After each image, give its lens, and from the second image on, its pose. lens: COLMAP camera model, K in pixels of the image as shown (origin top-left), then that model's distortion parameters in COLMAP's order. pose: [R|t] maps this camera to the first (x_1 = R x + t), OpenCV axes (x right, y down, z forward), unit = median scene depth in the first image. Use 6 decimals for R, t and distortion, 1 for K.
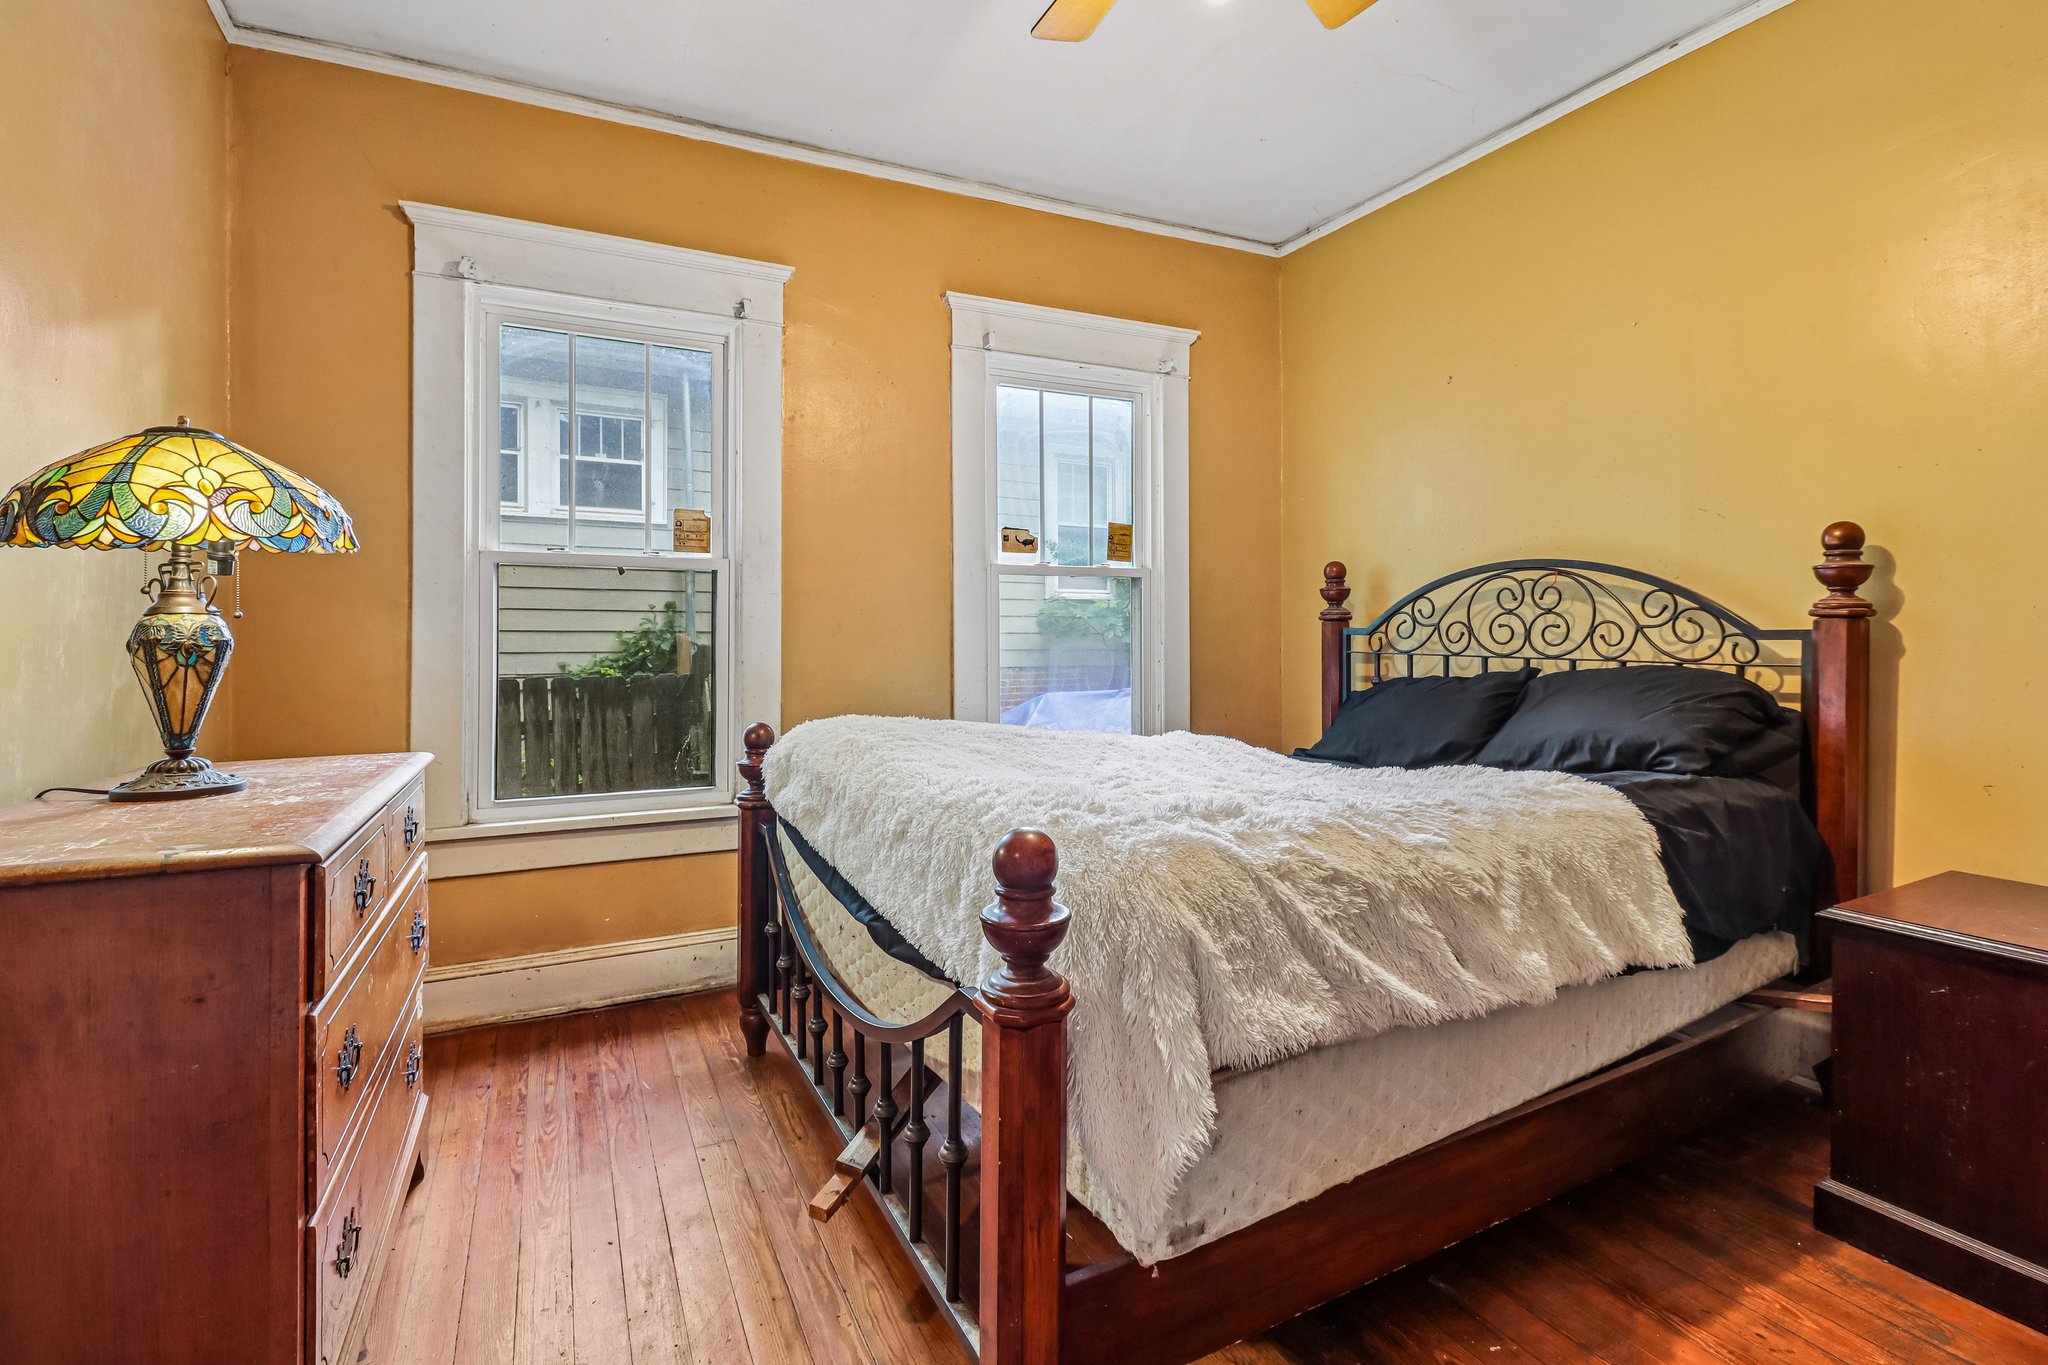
lens RADIAL K [[955.1, 0, 1044.2], [0, 955.1, 633.4], [0, 0, 1]] dist [0.011850, -0.009741]
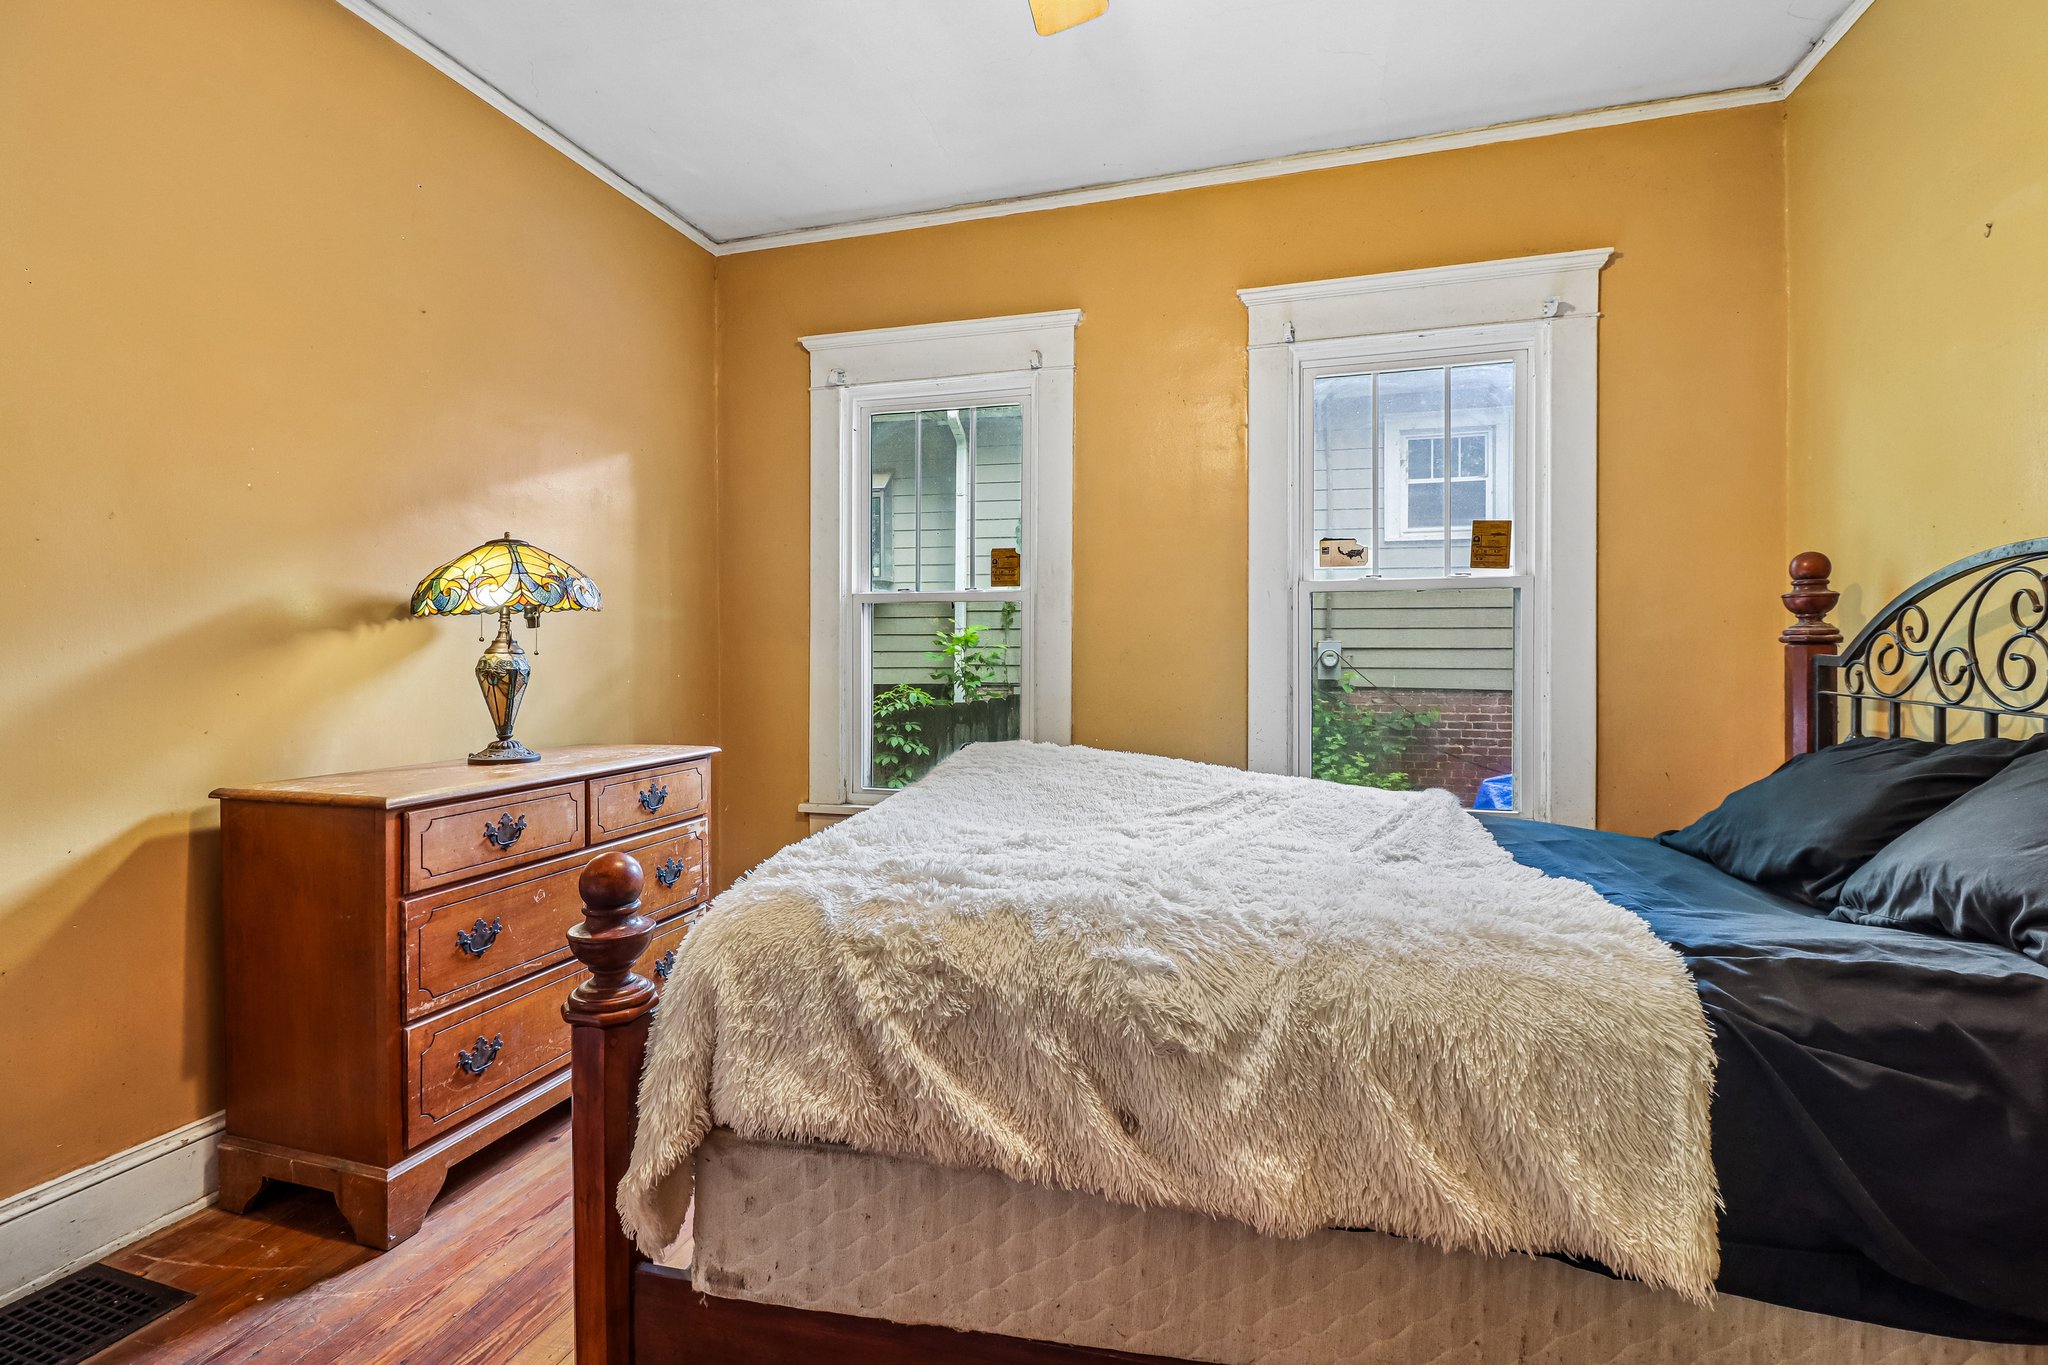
lens RADIAL K [[955.1, 0, 1027.0], [0, 955.1, 662.6], [0, 0, 1]] dist [0.011850, -0.009741]
pose [[0.734839, 0.011238, -0.678148, 0.432685], [0.001471, 0.999834, 0.018162, -0.015974], [0.678240, -0.014343, 0.734700, 0.197987]]
